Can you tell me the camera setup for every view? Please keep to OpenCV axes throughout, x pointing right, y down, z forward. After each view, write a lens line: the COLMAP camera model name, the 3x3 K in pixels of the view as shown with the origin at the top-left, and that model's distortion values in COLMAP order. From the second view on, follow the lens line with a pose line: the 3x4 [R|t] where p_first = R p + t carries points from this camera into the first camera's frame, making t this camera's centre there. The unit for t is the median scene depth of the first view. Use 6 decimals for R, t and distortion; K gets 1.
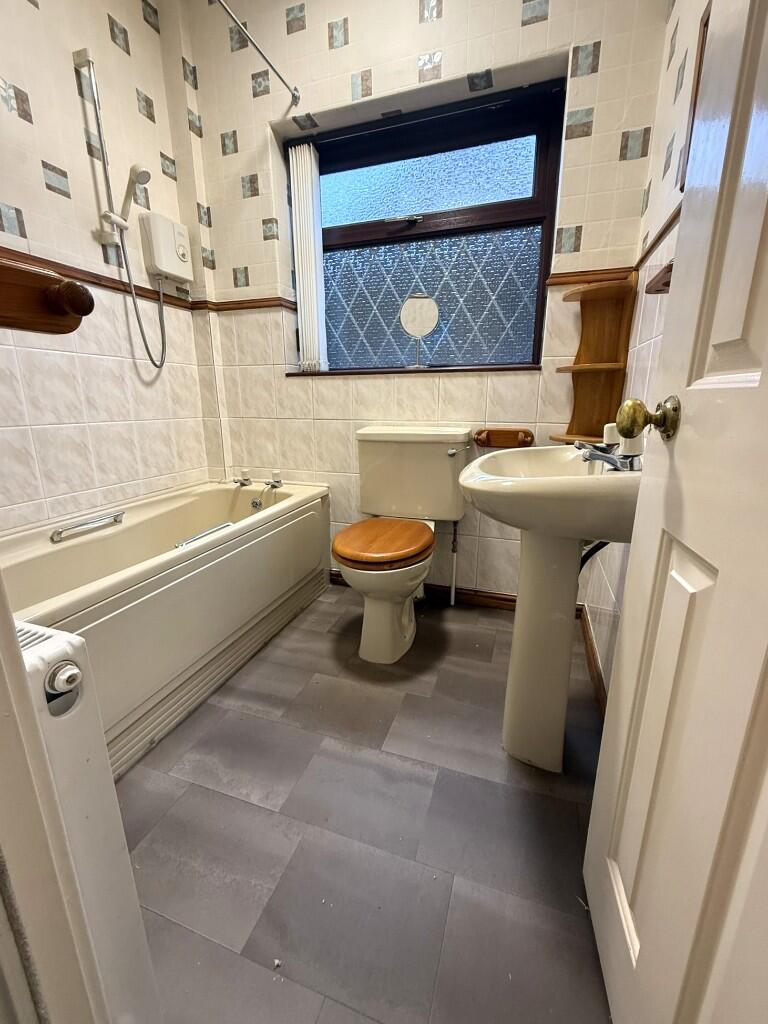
lens RADIAL K [[427.5, 0, 384.7], [0, 427.5, 509.6], [0, 0, 1]] dist [0.002725, 0.000237]
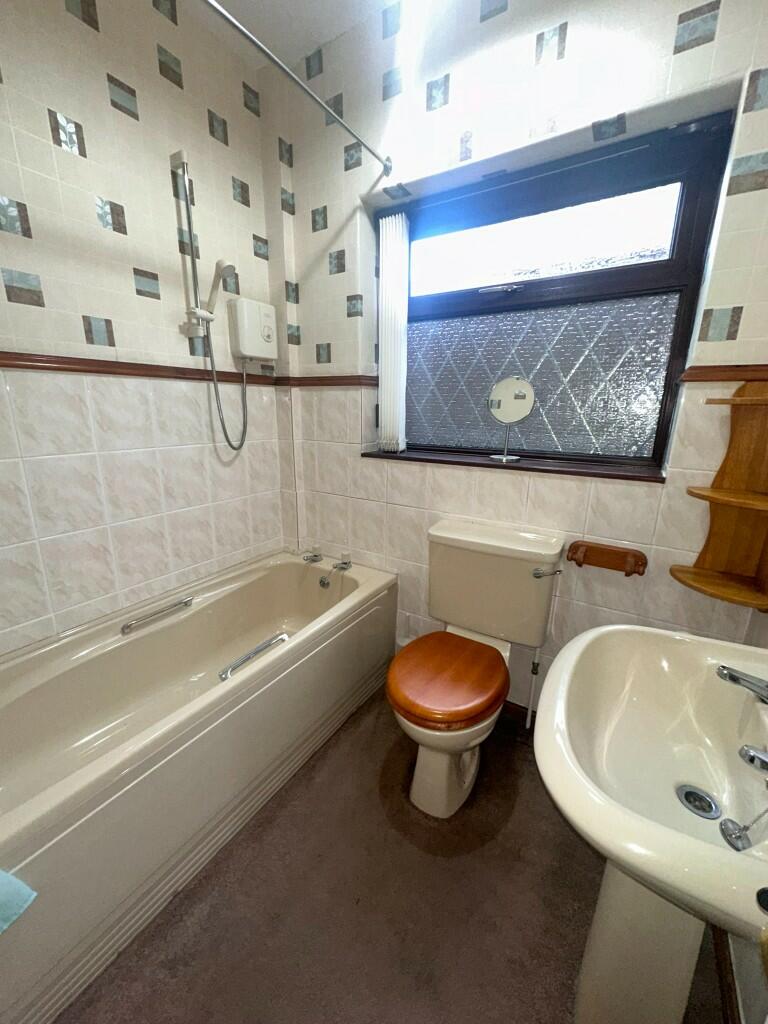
lens RADIAL K [[408.6, 0, 383.8], [0, 408.6, 514.6], [0, 0, 1]] dist [0.002286, -0.000127]
pose [[0.974037, 0.072654, -0.214414, 0.024819], [-0.071622, 0.997352, 0.012586, -0.226601], [0.214760, 0.003098, 0.976662, 0.142883]]
